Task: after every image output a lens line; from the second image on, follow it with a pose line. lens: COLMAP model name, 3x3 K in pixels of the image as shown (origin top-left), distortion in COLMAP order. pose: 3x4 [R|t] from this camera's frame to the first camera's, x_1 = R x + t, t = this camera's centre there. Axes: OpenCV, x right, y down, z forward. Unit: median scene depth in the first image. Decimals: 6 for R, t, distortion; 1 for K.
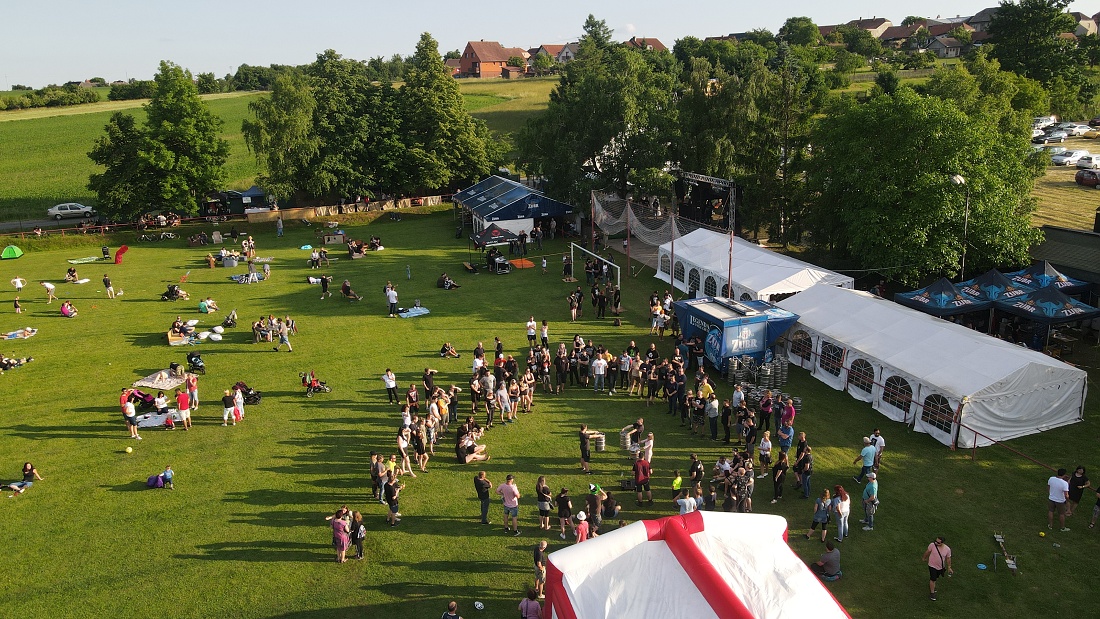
lens RADIAL K [[802.1, 0, 550.0], [0, 802.1, 309.5], [0, 0, 1]] dist [-0.007979, 0.043081]
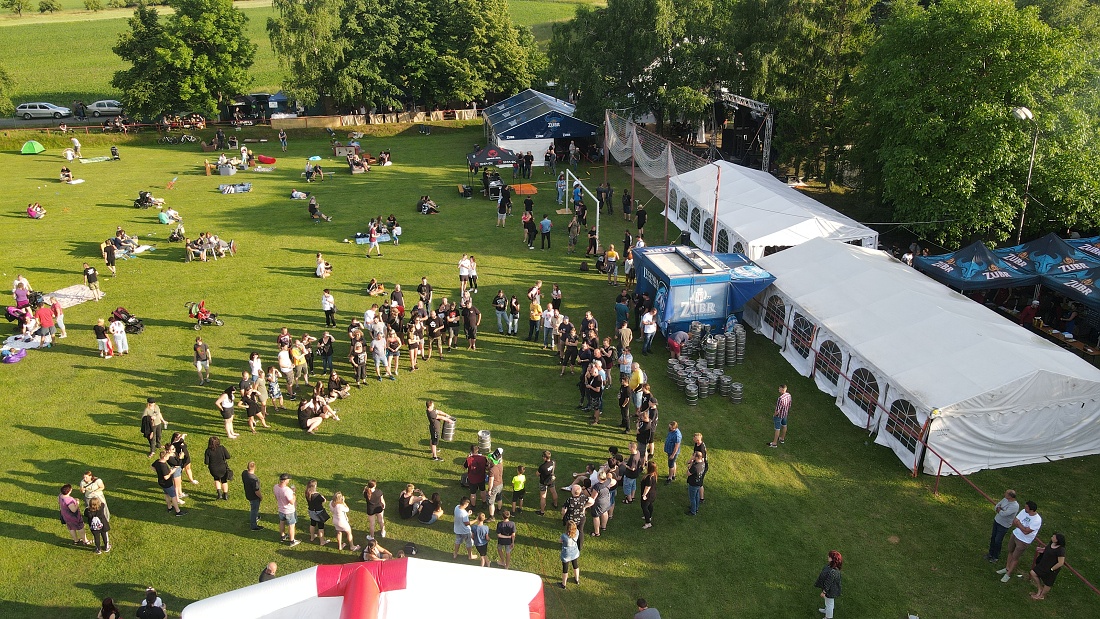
lens RADIAL K [[802.1, 0, 550.0], [0, 802.1, 309.5], [0, 0, 1]] dist [-0.007979, 0.043081]
pose [[0.987803, 0.077290, -0.135170, 0.138601], [-0.063690, 0.992723, 0.102199, -0.019414], [0.142085, -0.092344, 0.985538, 0.121580]]
